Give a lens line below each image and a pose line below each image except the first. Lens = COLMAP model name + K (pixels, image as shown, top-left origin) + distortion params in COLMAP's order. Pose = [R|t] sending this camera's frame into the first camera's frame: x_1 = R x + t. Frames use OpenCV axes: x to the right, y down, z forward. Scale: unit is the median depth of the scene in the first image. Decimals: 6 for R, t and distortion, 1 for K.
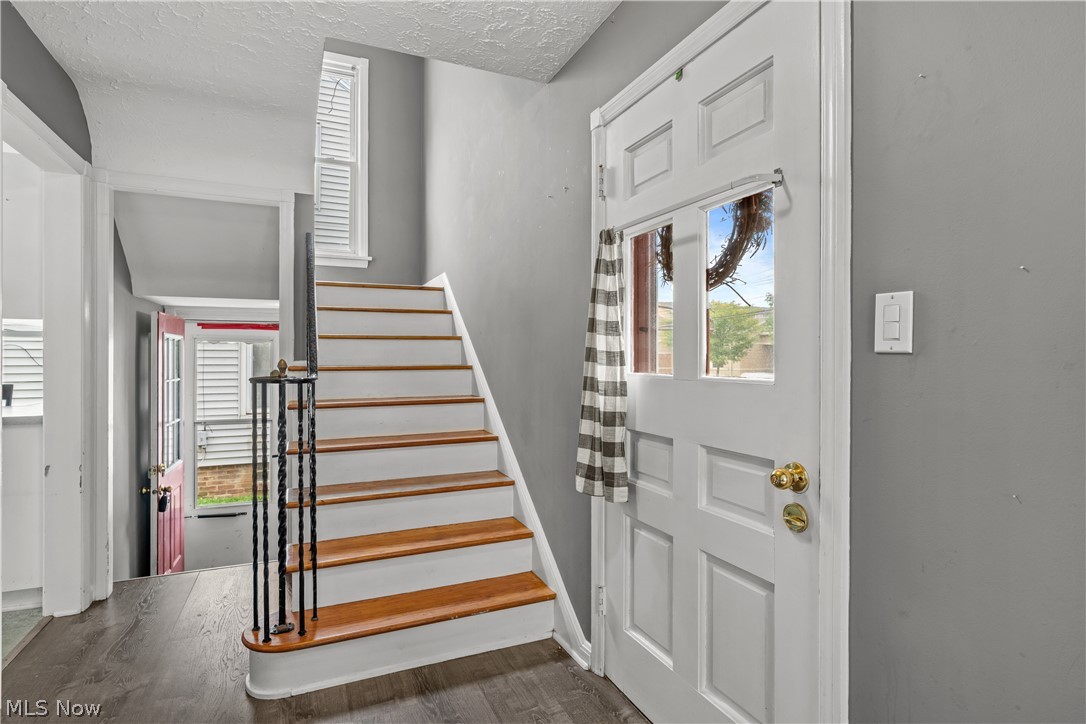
lens RADIAL K [[546.6, 0, 535.3], [0, 546.6, 361.7], [0, 0, 1]] dist [-0.006862, 0.004095]
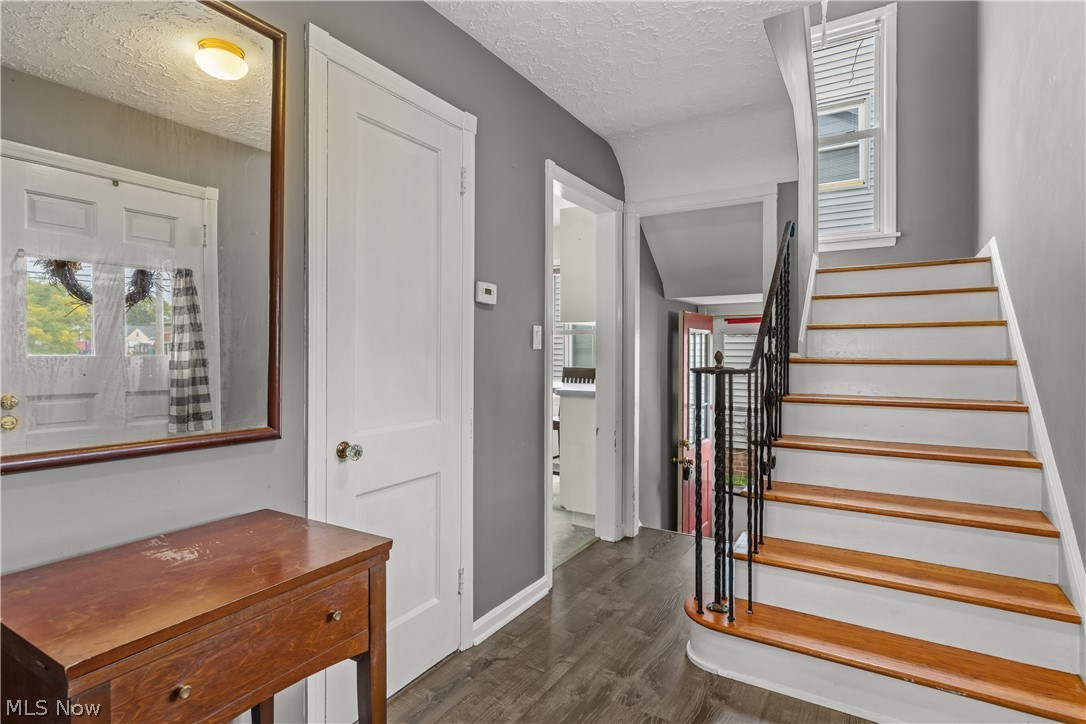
lens RADIAL K [[546.6, 0, 538.0], [0, 546.6, 353.6], [0, 0, 1]] dist [-0.006862, 0.004095]
pose [[0.570825, 0.006590, -0.821045, 0.146752], [-0.007177, 0.999970, 0.003037, 0.000197], [0.821040, 0.004159, 0.570855, 0.086808]]
